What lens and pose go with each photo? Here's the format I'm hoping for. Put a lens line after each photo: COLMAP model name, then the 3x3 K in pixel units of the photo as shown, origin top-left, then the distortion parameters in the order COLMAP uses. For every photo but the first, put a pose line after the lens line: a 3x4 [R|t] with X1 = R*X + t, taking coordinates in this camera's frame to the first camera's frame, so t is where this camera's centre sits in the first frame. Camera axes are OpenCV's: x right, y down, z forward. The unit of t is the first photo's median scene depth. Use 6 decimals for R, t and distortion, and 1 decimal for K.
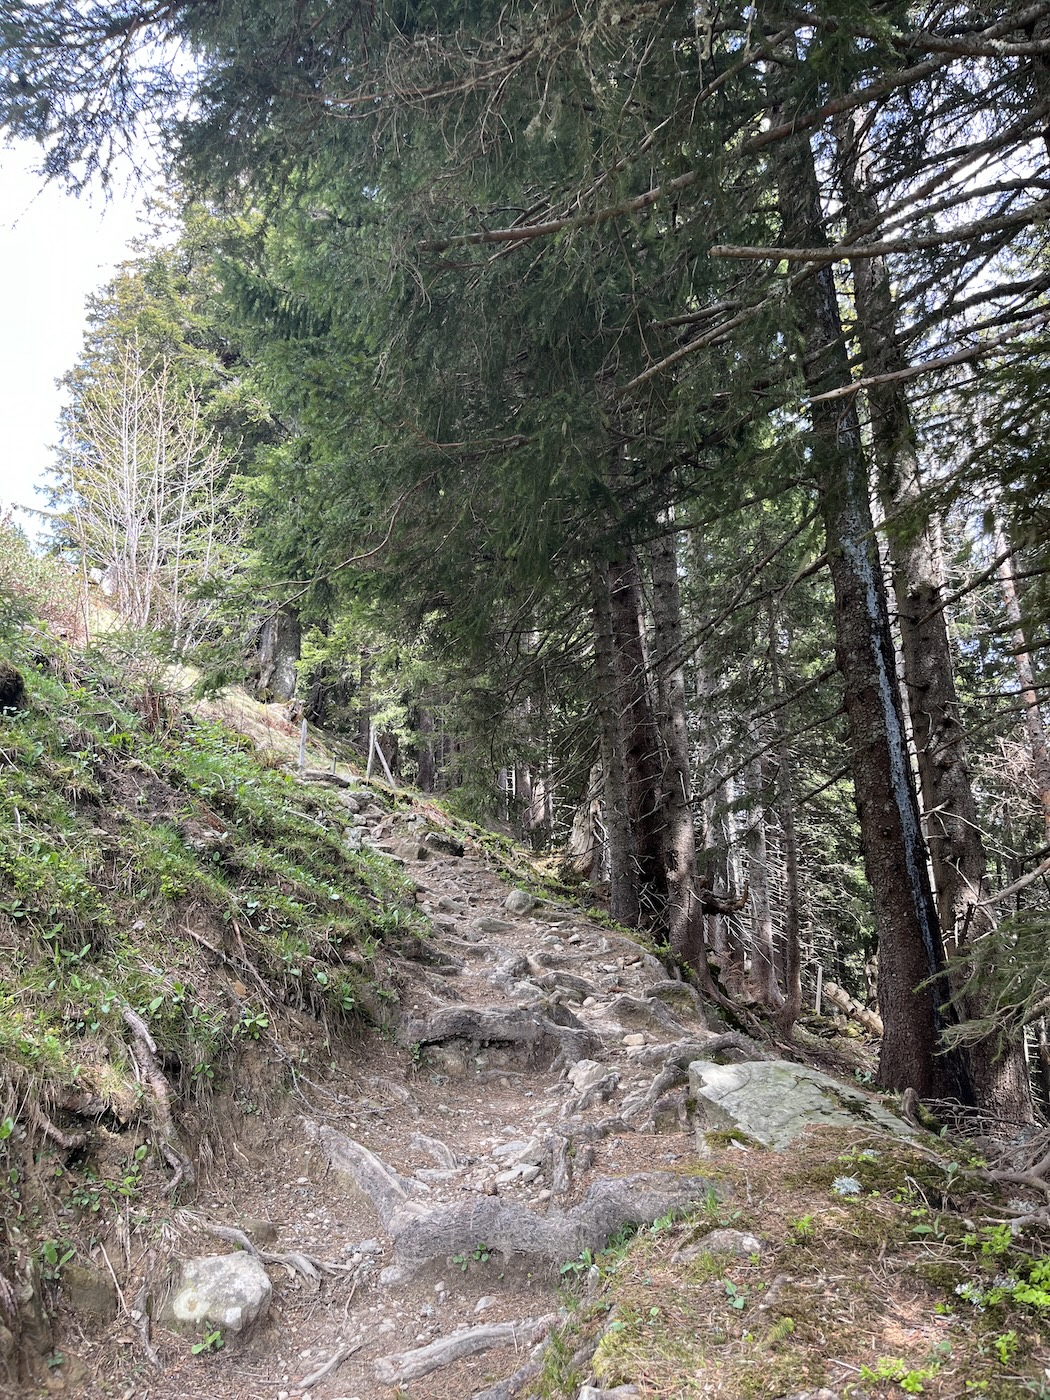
lens RADIAL K [[1055.5, 0, 518.2], [0, 1055.5, 709.2], [0, 0, 1]] dist [0.058718, -0.081373]
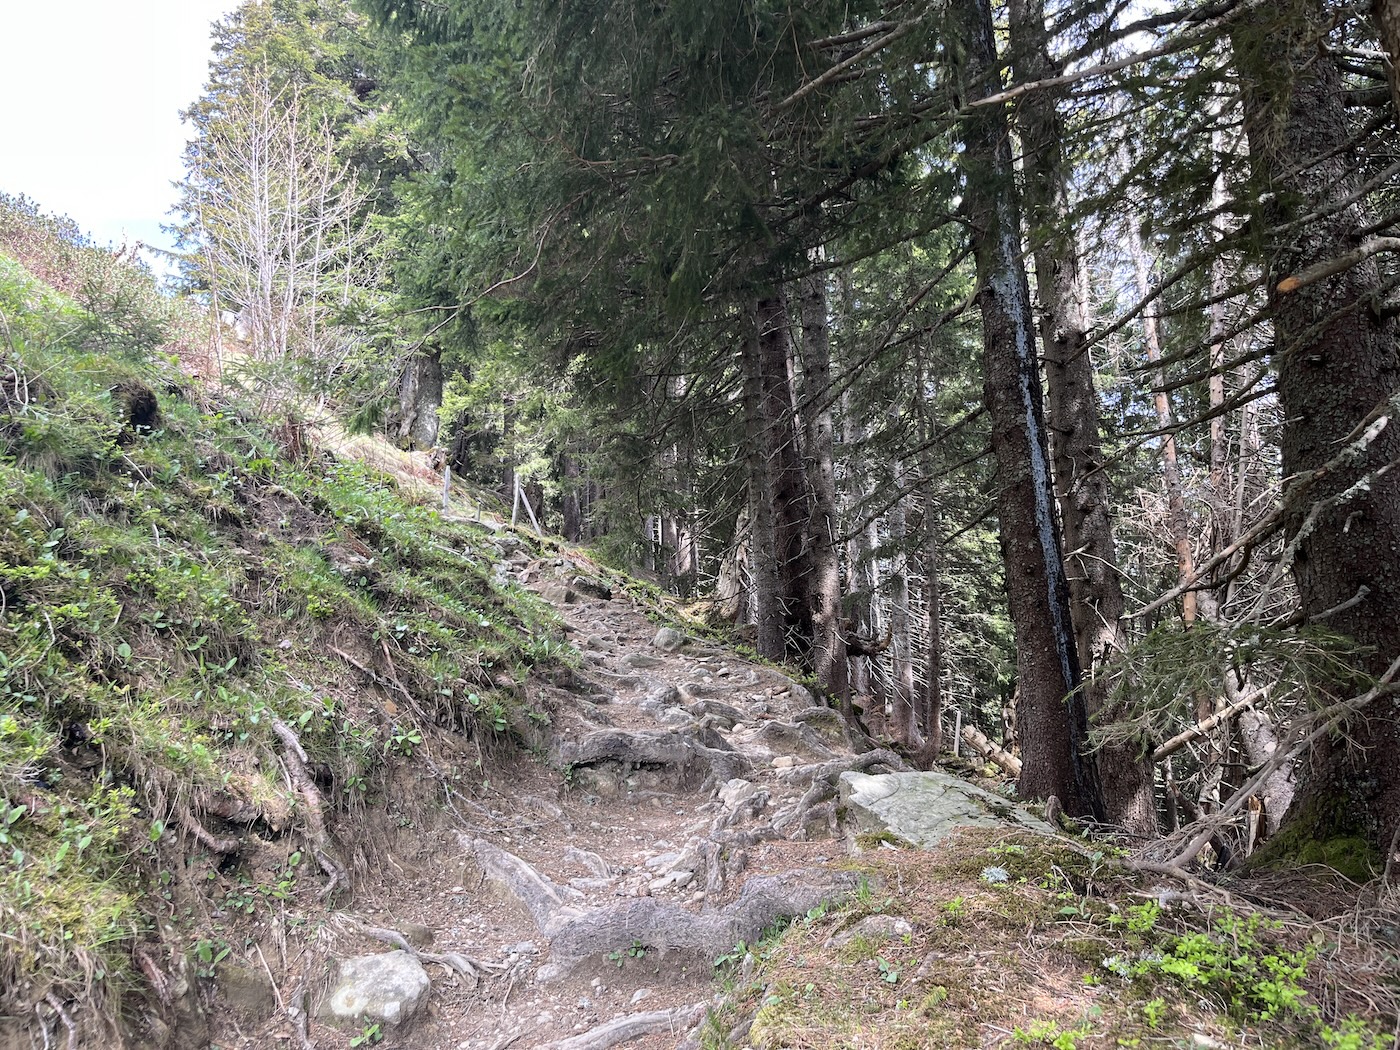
lens RADIAL K [[1055.5, 0, 706.9], [0, 1055.5, 535.1], [0, 0, 1]] dist [0.058718, -0.081373]
pose [[0.999157, 0.001354, 0.041040, -0.002172], [-0.004141, 0.997683, 0.067903, 0.010014], [-0.040853, -0.068016, 0.996847, 0.002577]]
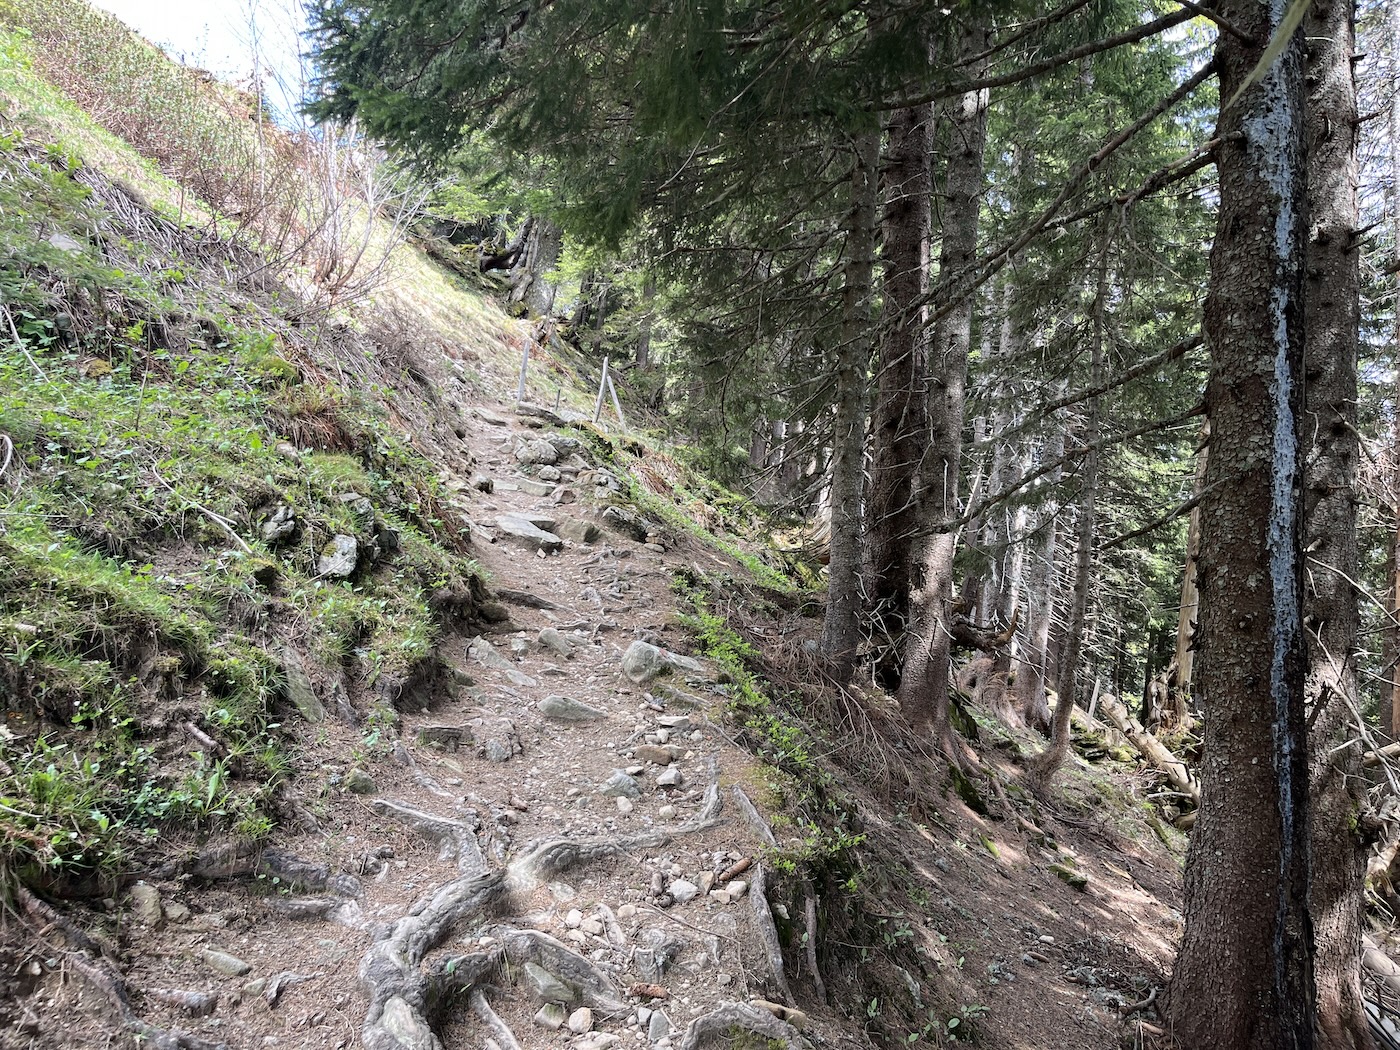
lens RADIAL K [[1055.5, 0, 712.0], [0, 1055.5, 533.6], [0, 0, 1]] dist [0.058718, -0.081373]
pose [[0.990824, 0.104144, -0.086152, 0.061194], [-0.087247, 0.979640, 0.180815, -0.010804], [0.103229, -0.171639, 0.979737, 0.250718]]
